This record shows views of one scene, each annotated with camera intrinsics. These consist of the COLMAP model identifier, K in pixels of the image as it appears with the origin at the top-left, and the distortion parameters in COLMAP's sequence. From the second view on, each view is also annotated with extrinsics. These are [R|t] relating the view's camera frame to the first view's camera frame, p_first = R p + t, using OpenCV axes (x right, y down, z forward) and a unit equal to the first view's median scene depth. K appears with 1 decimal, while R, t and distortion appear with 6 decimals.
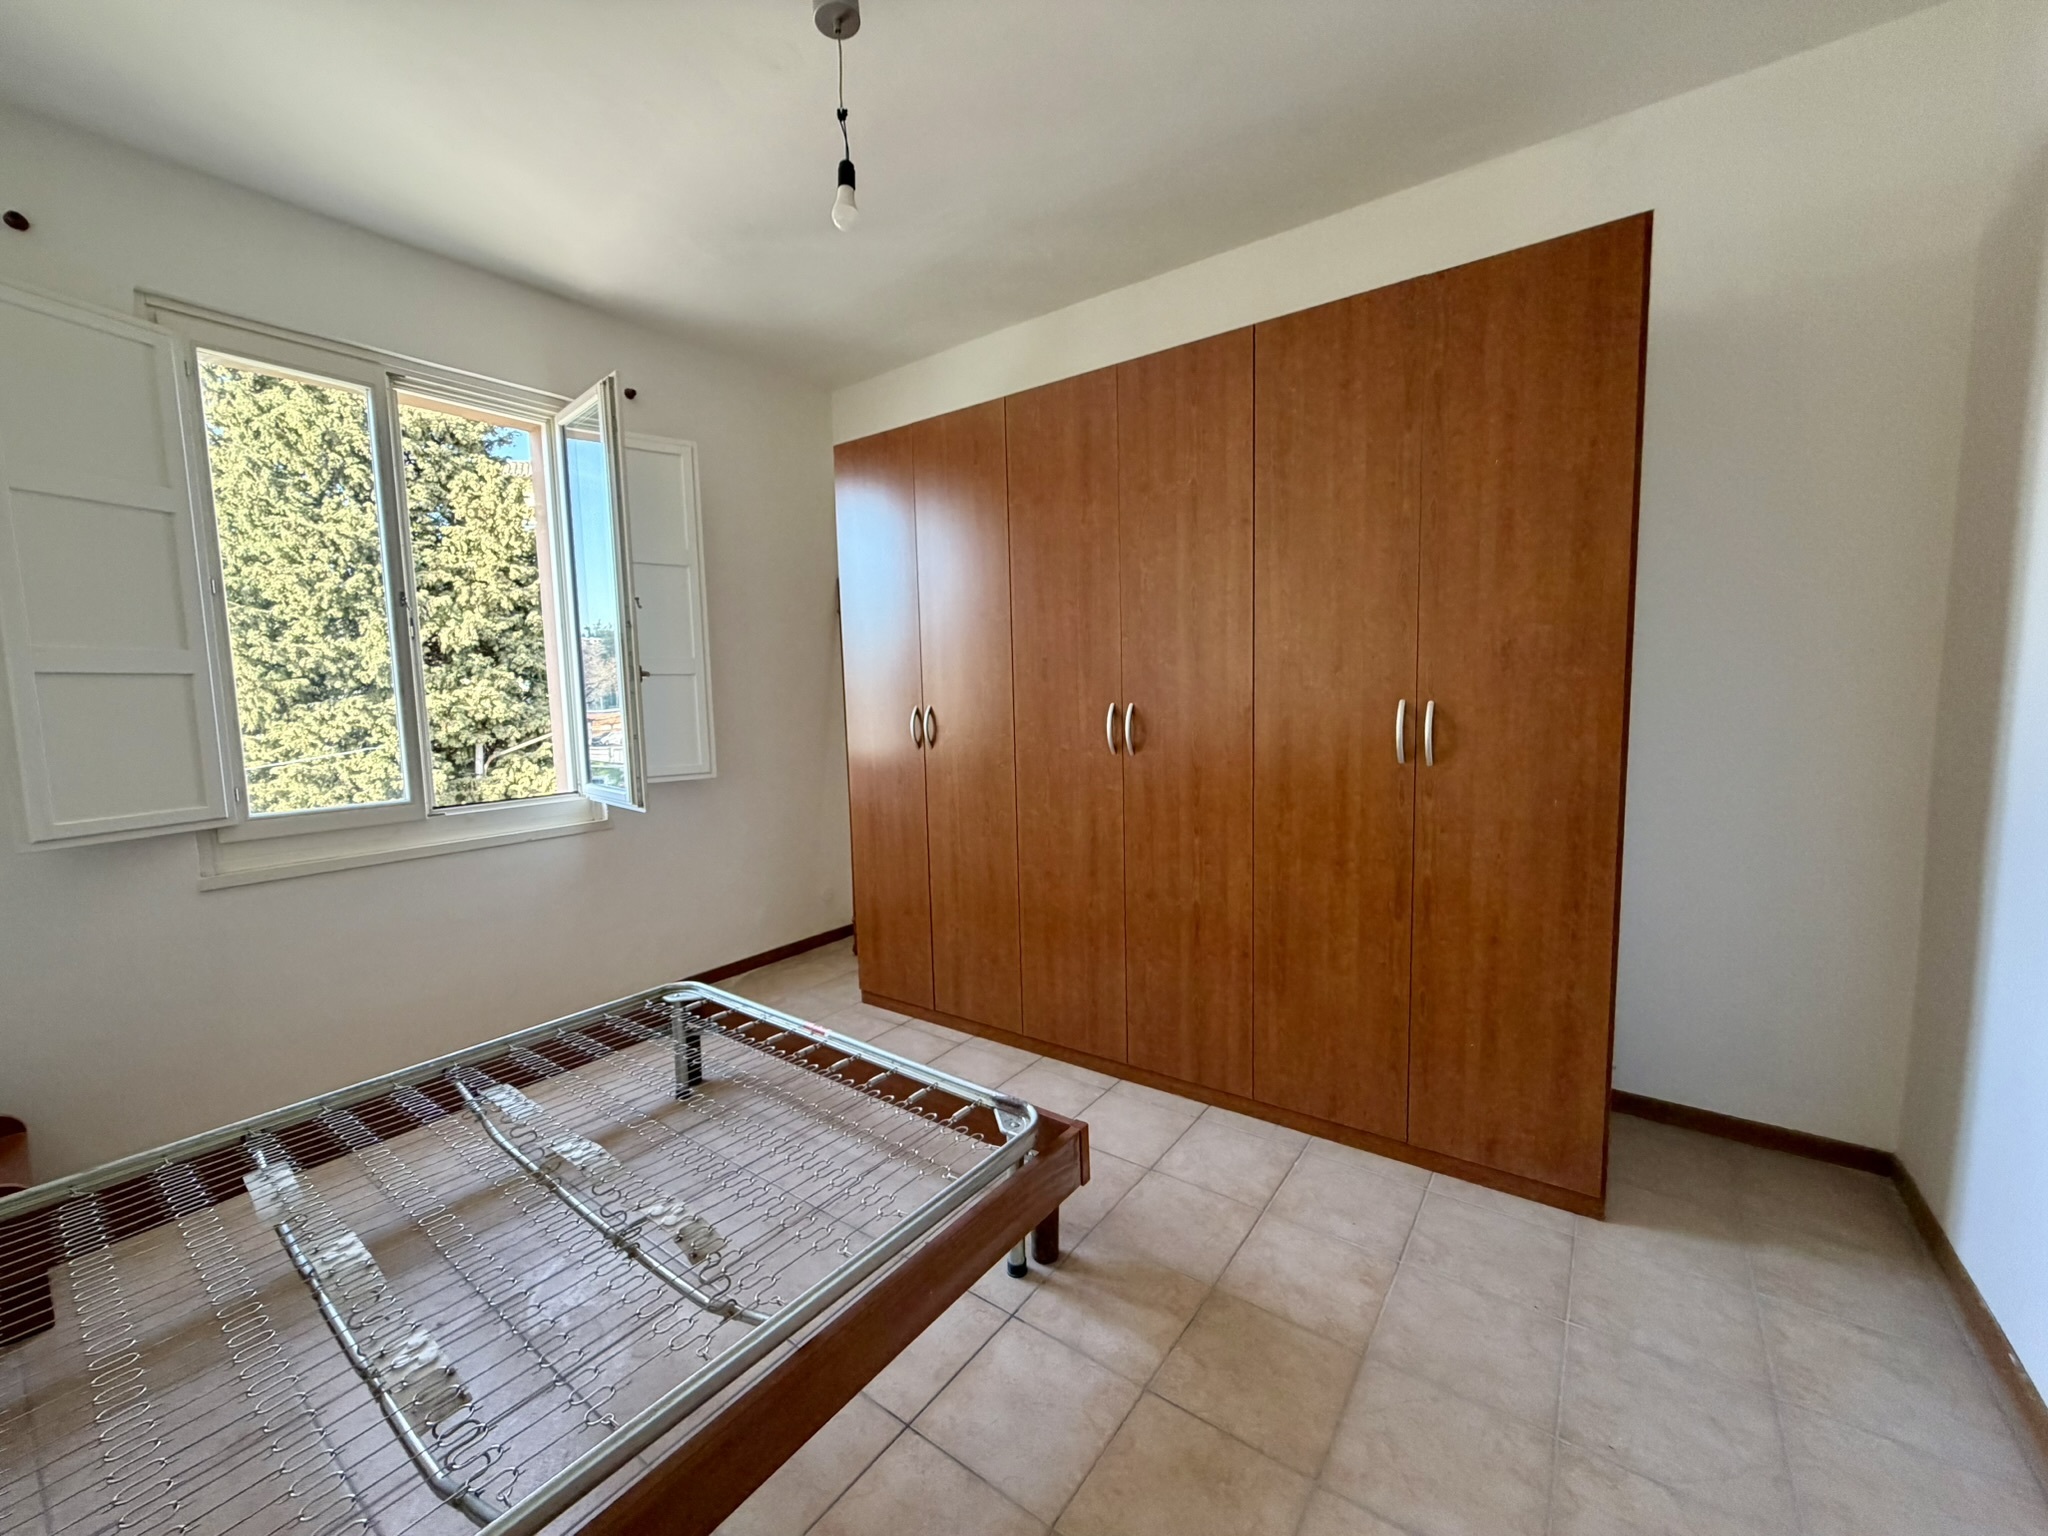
lens RADIAL K [[808.5, 0, 1011.8], [0, 808.5, 766.9], [0, 0, 1]] dist [-0.001252, 0.000472]
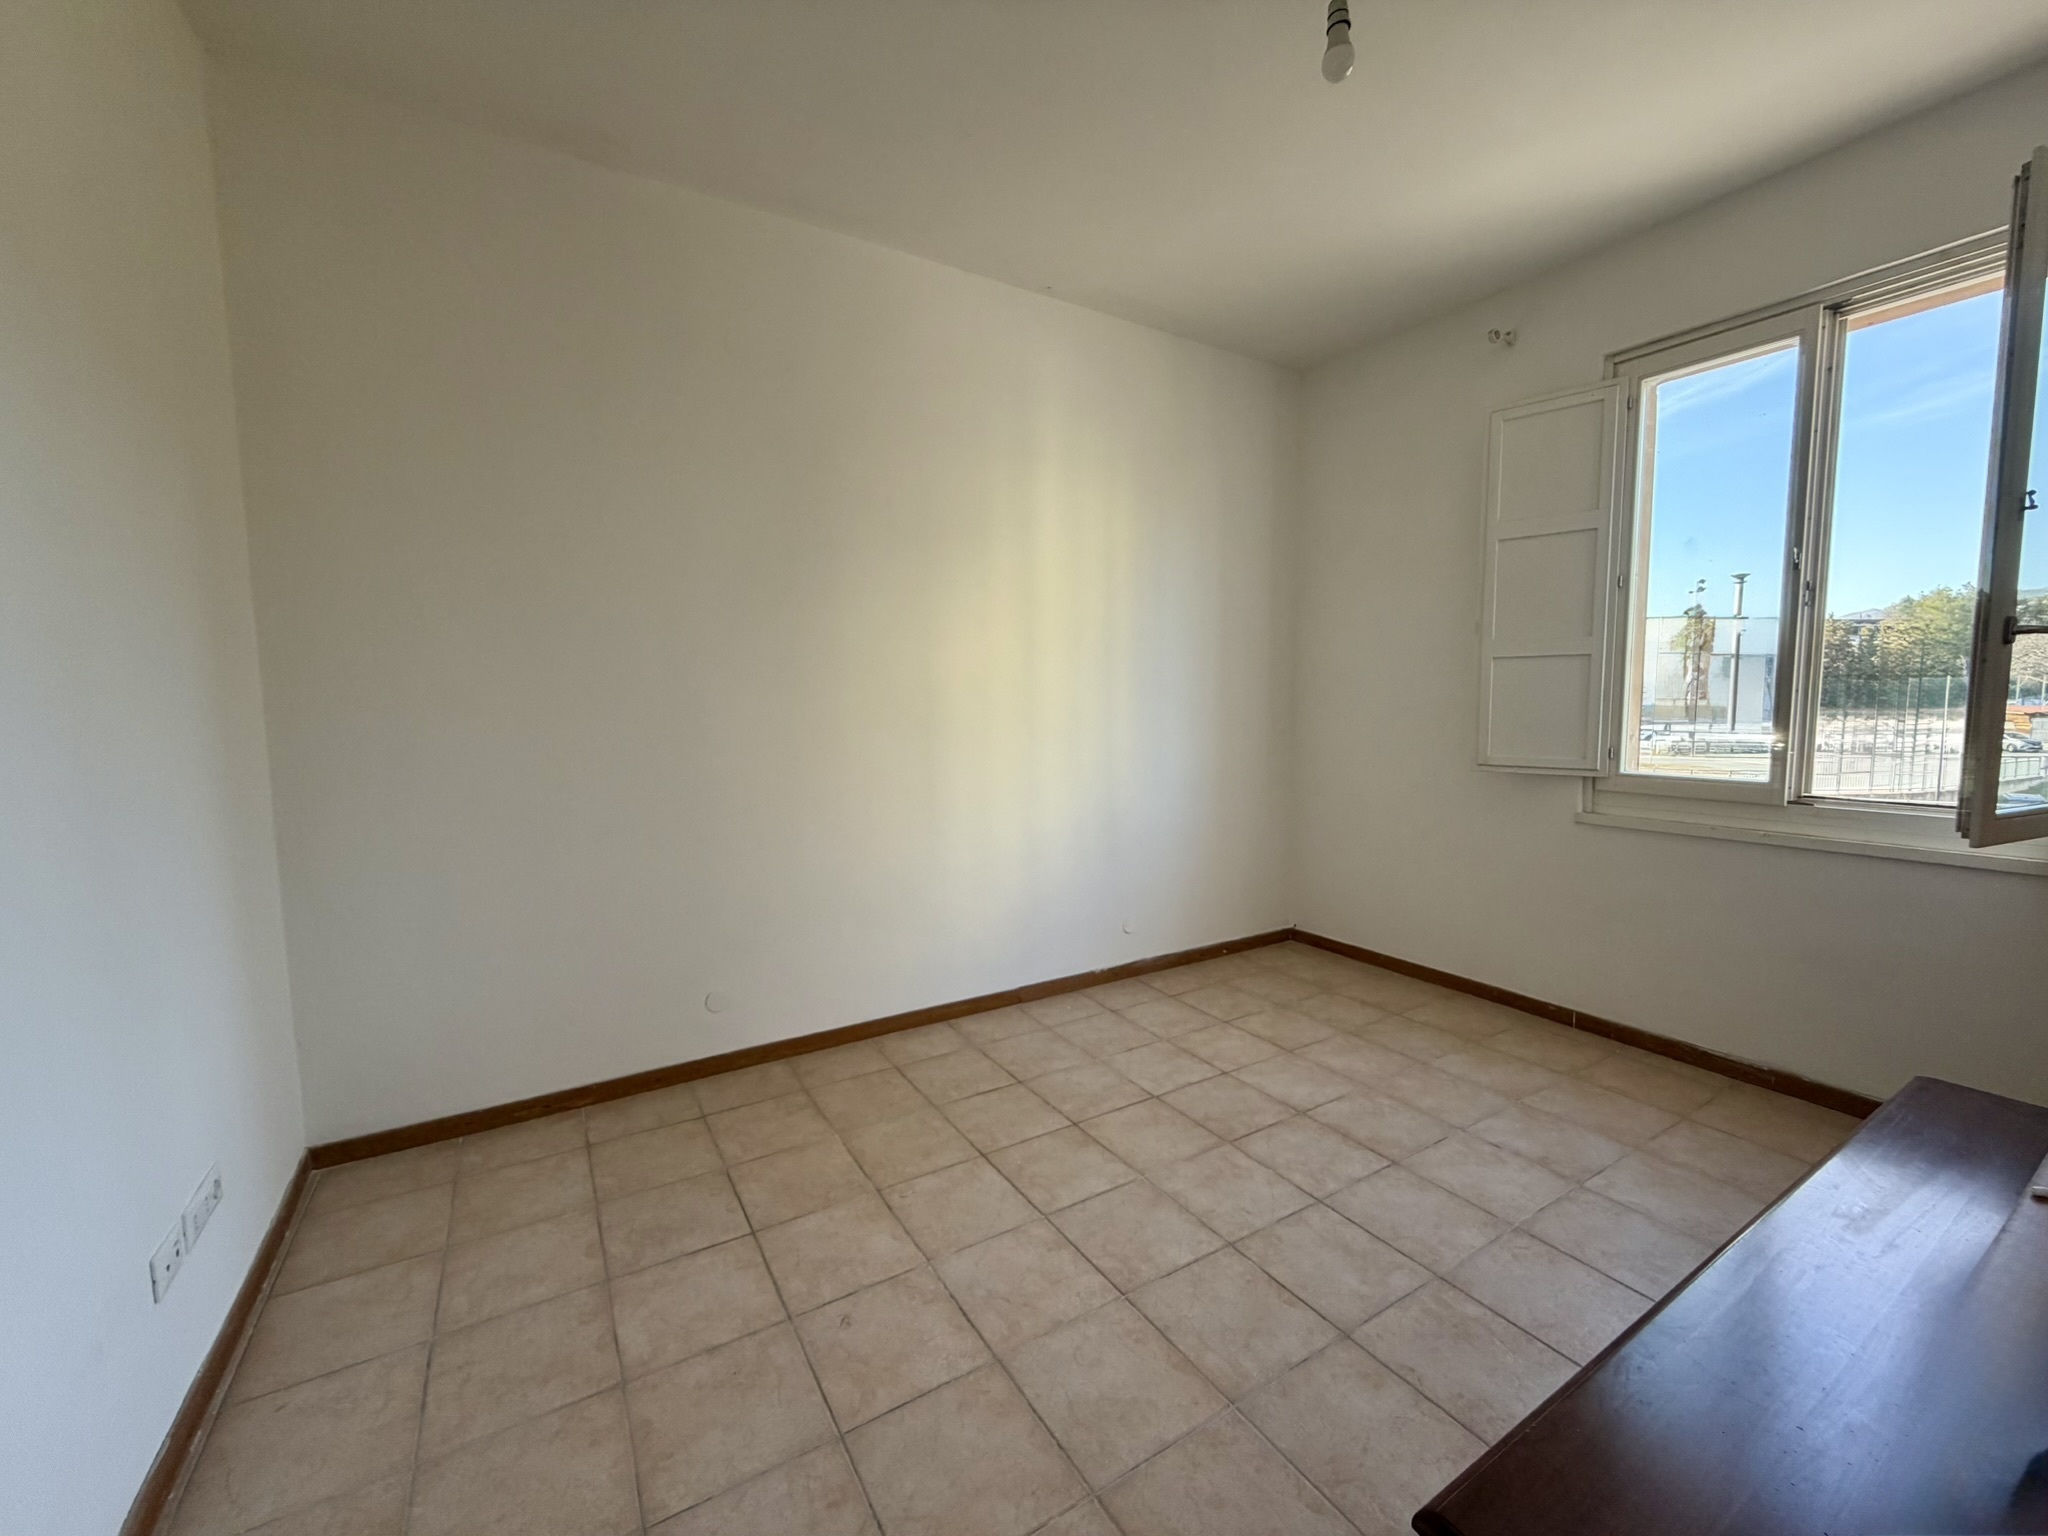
lens RADIAL K [[808.5, 0, 1010.9], [0, 808.5, 767.7], [0, 0, 1]] dist [-0.001252, 0.000472]
pose [[-0.367110, 0.109022, -0.923766, 0.525499], [-0.068663, 0.987222, 0.143798, -0.059538], [0.927640, 0.116218, -0.354934, 0.640163]]
